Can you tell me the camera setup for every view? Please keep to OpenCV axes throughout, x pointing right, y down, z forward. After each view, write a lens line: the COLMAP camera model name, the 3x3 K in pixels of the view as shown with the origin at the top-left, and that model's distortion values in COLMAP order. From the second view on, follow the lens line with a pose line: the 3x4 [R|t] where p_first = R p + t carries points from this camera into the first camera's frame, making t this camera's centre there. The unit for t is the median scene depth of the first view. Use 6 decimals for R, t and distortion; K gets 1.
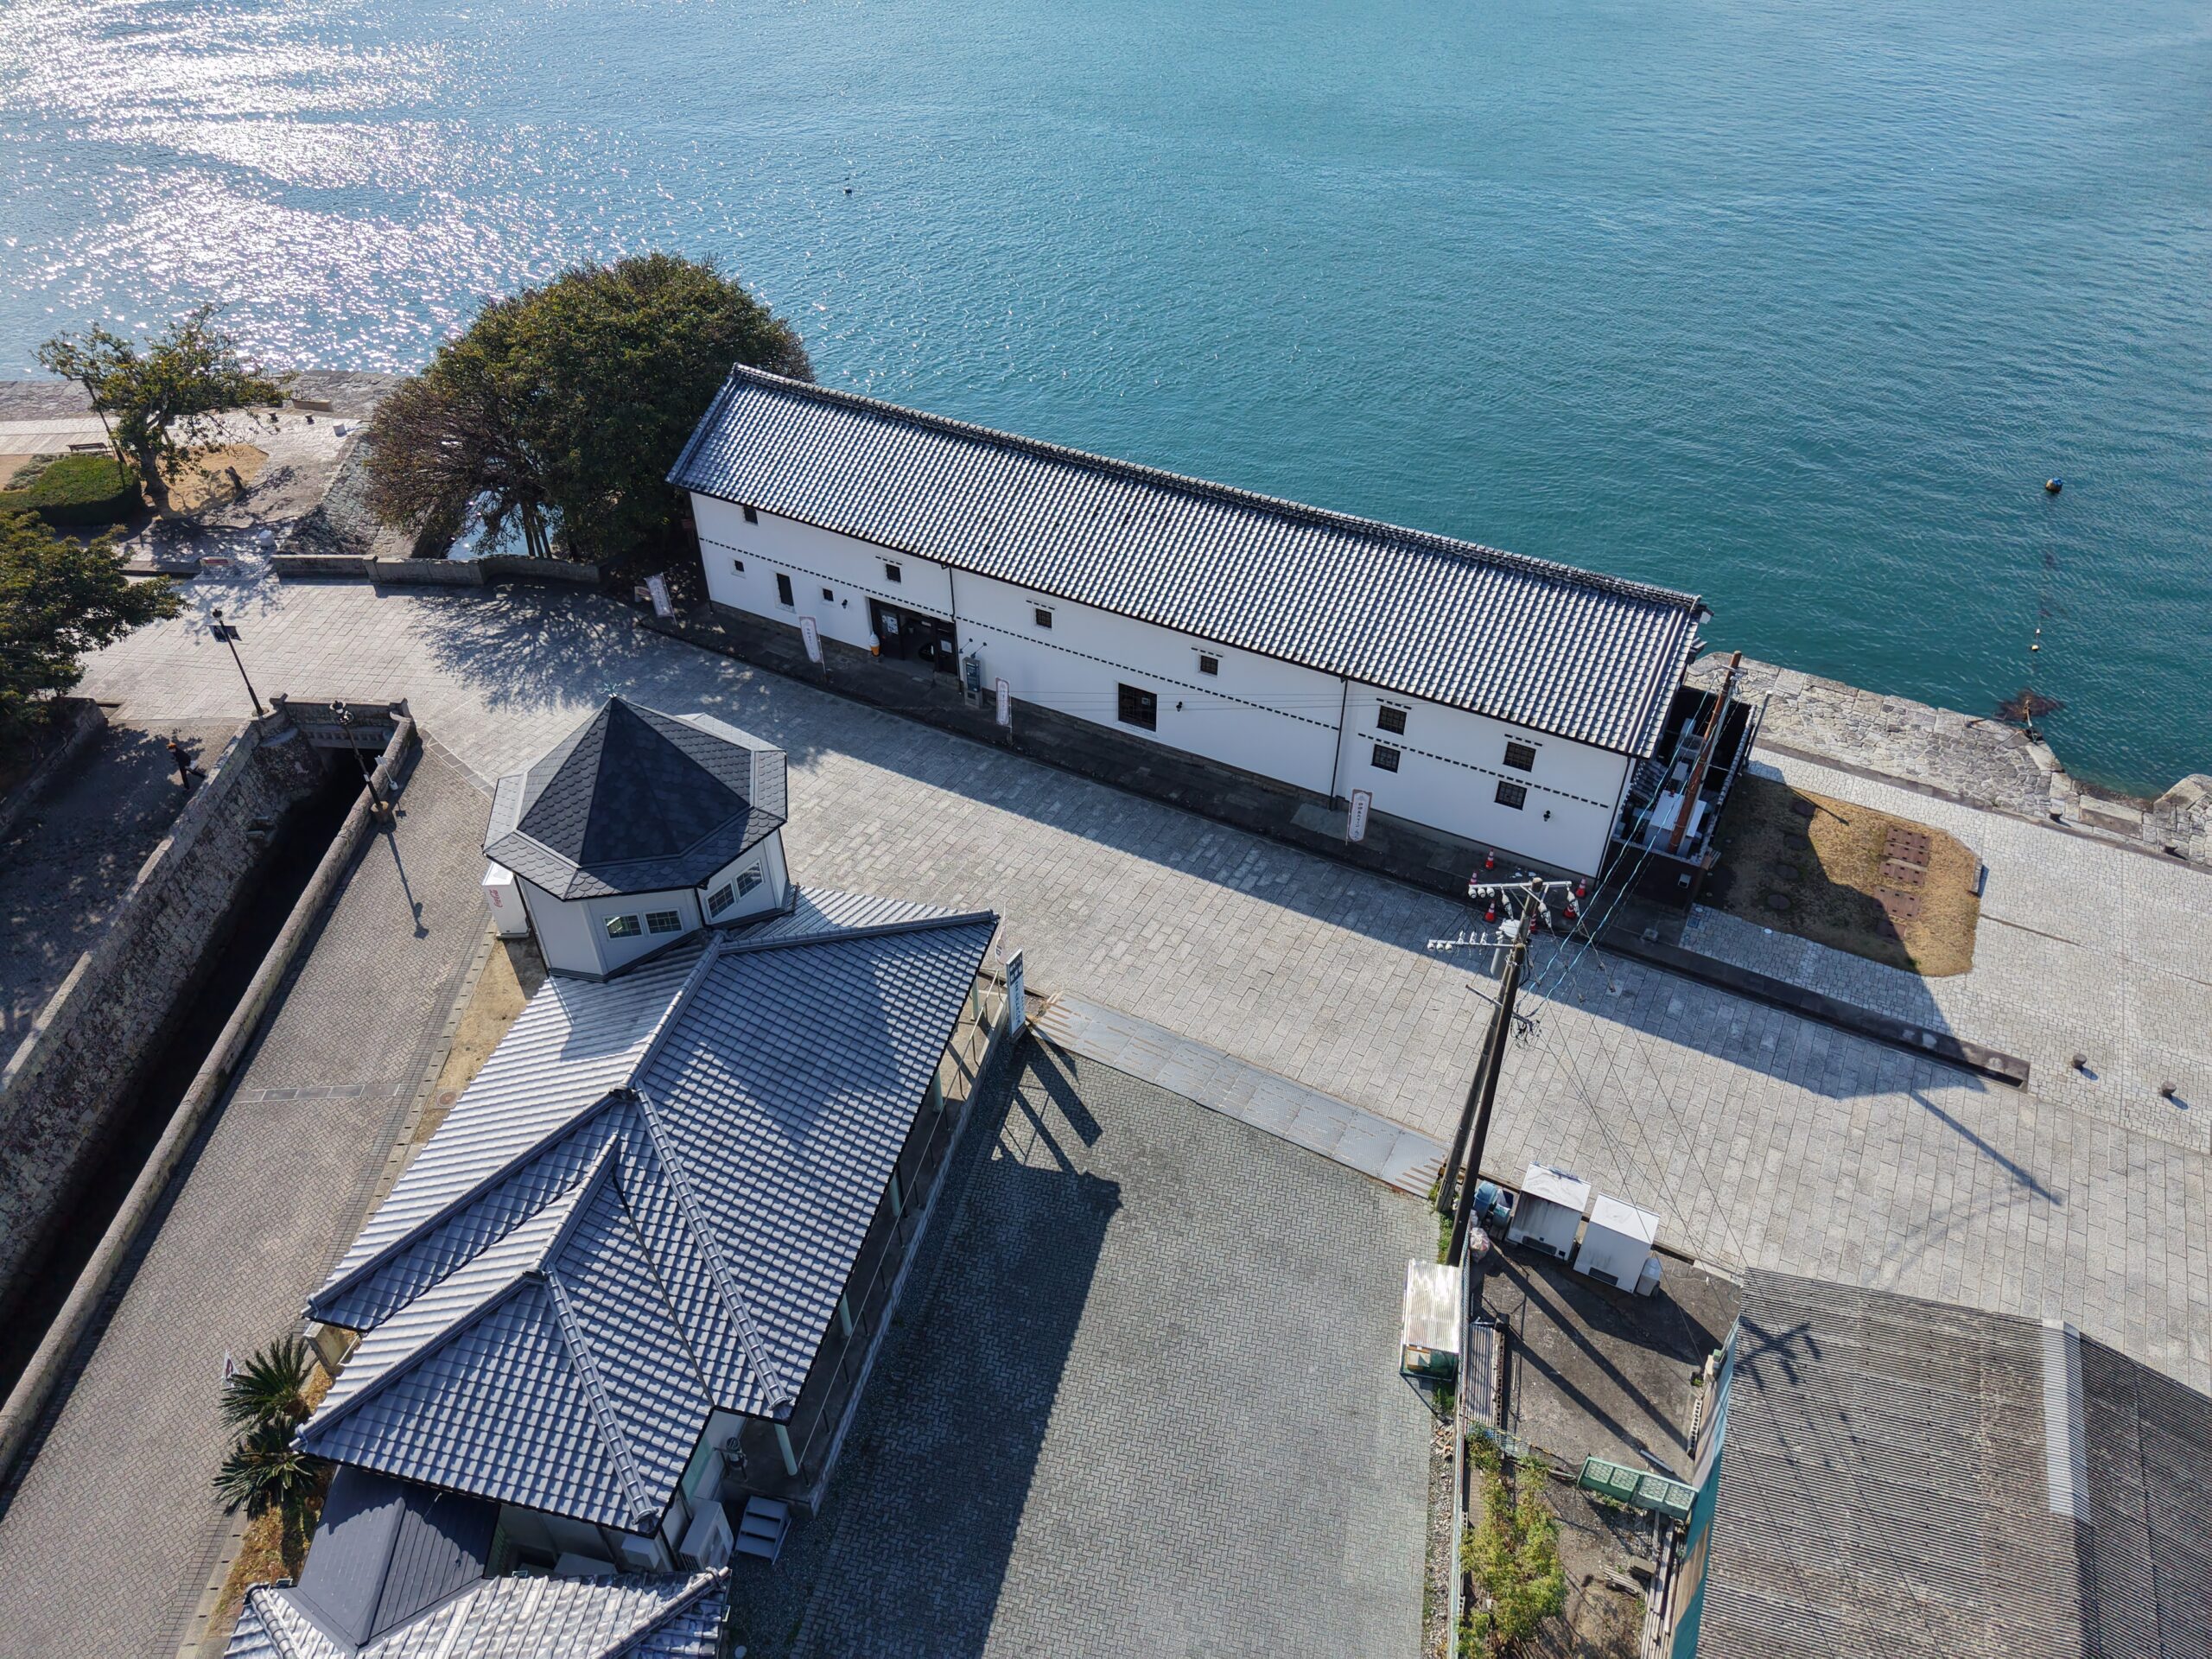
lens RADIAL K [[1495.5, 0, 1106.0], [0, 1495.5, 829.5], [0, 0, 1]] dist [0.006109, 0.004625]
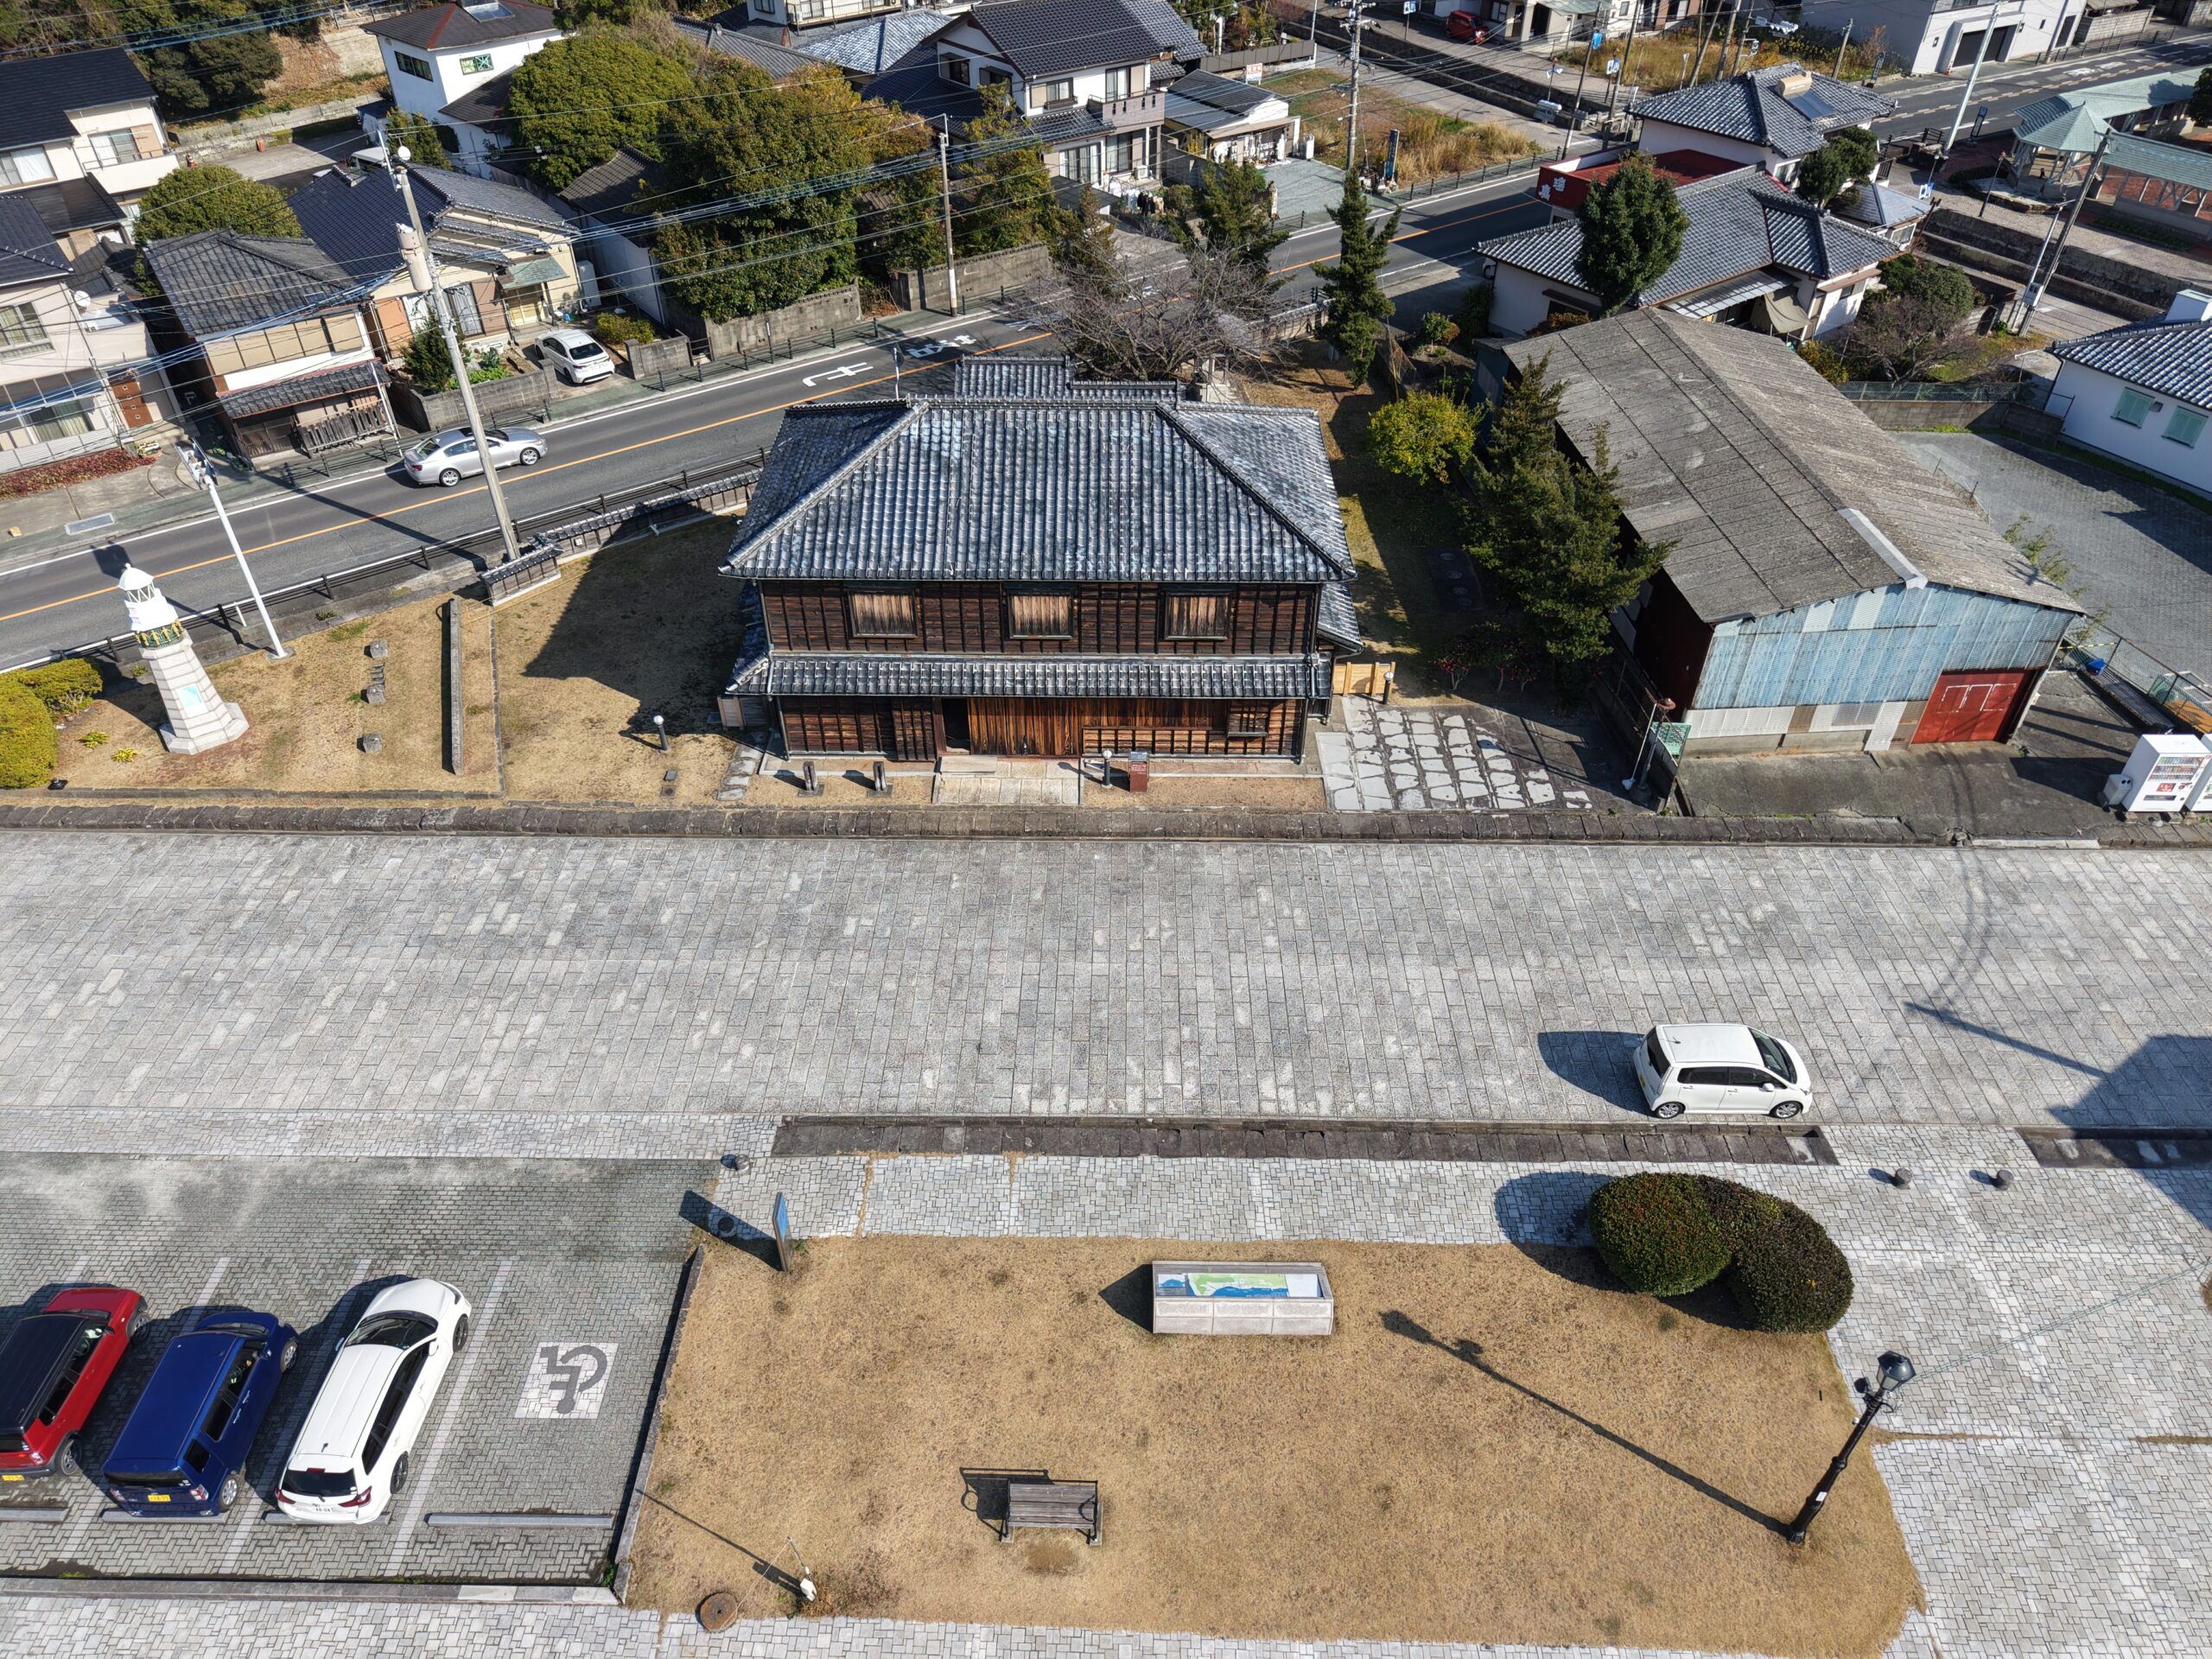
lens RADIAL K [[1495.5, 0, 1106.0], [0, 1495.5, 829.5], [0, 0, 1]] dist [0.006109, 0.004625]
pose [[-0.883313, 0.290728, -0.367744, 1.340062], [-0.304608, 0.240328, 0.921660, -0.476502], [0.356331, 0.926132, -0.123726, 0.798750]]
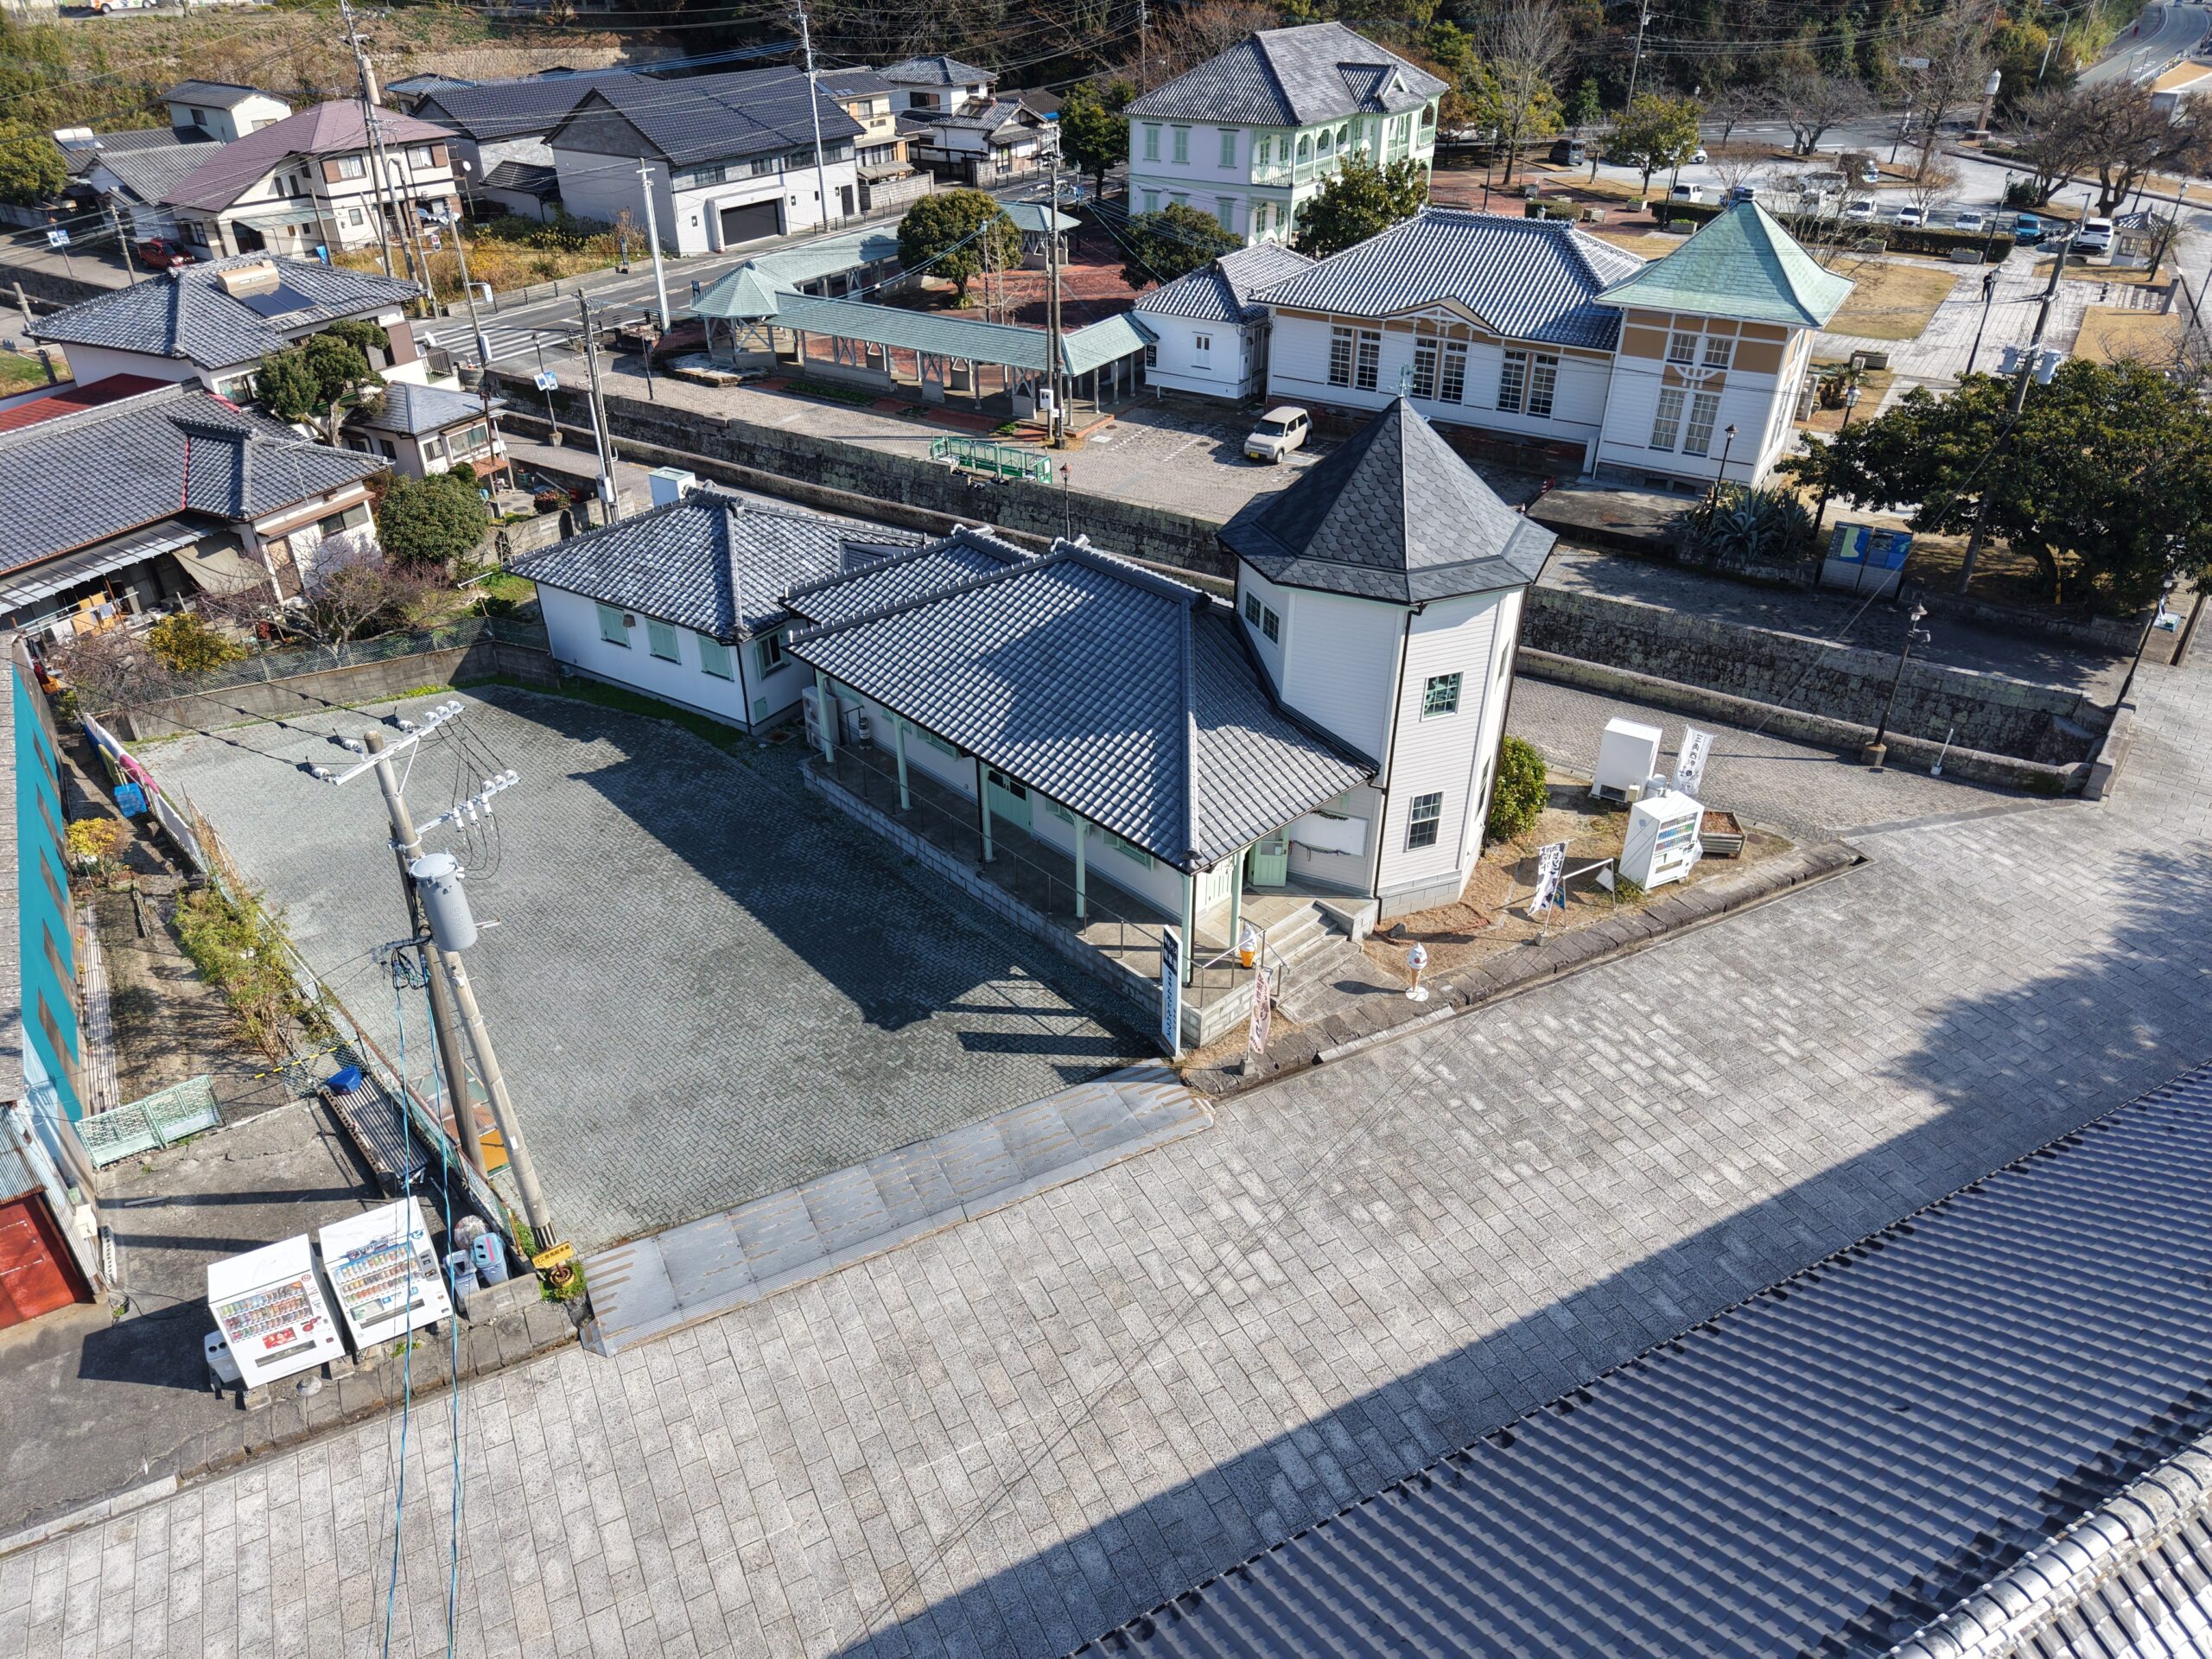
lens RADIAL K [[1495.5, 0, 1106.0], [0, 1495.5, 829.5], [0, 0, 1]] dist [0.006109, 0.004625]
pose [[-0.560267, 0.435807, -0.704396, 0.457881], [-0.530180, 0.464695, 0.709203, -0.447100], [0.636404, 0.770799, -0.029297, 0.974440]]
